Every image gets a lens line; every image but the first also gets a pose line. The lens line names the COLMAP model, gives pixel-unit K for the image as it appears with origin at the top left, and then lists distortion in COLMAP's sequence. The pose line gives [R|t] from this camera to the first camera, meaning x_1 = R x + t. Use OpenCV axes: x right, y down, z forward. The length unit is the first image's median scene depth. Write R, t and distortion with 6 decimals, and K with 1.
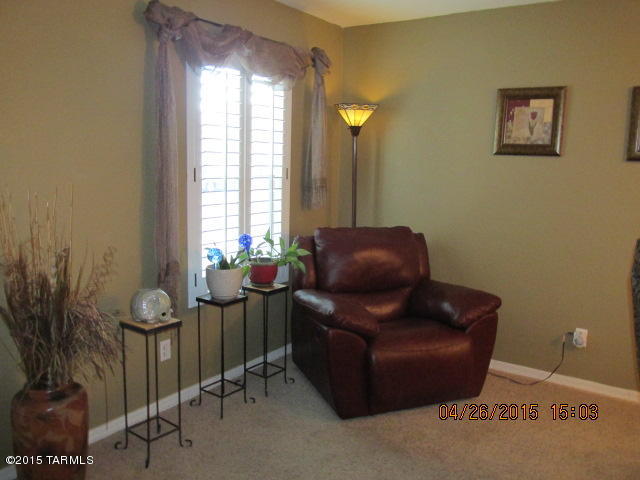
lens RADIAL K [[539.4, 0, 320.0], [0, 539.4, 240.0], [0, 0, 1]] dist [-0.023103, 0.000212]
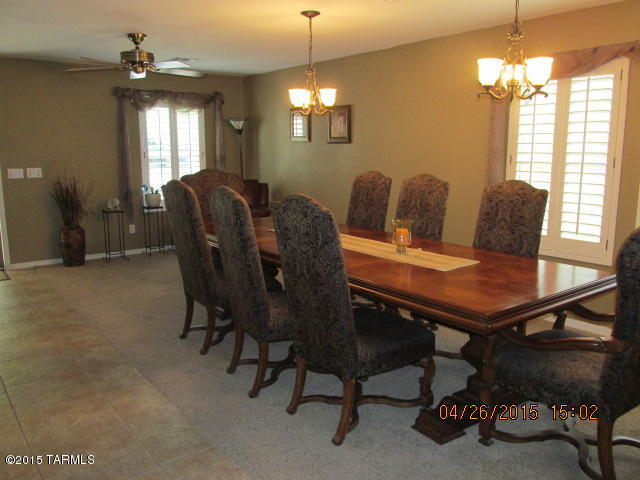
lens RADIAL K [[539.4, 0, 320.0], [0, 539.4, 240.0], [0, 0, 1]] dist [-0.023103, 0.000212]
pose [[0.953478, 0.024568, -0.300461, 1.175190], [-0.018486, 0.999563, 0.023068, 0.176830], [0.300897, -0.016440, 0.953515, -0.981431]]
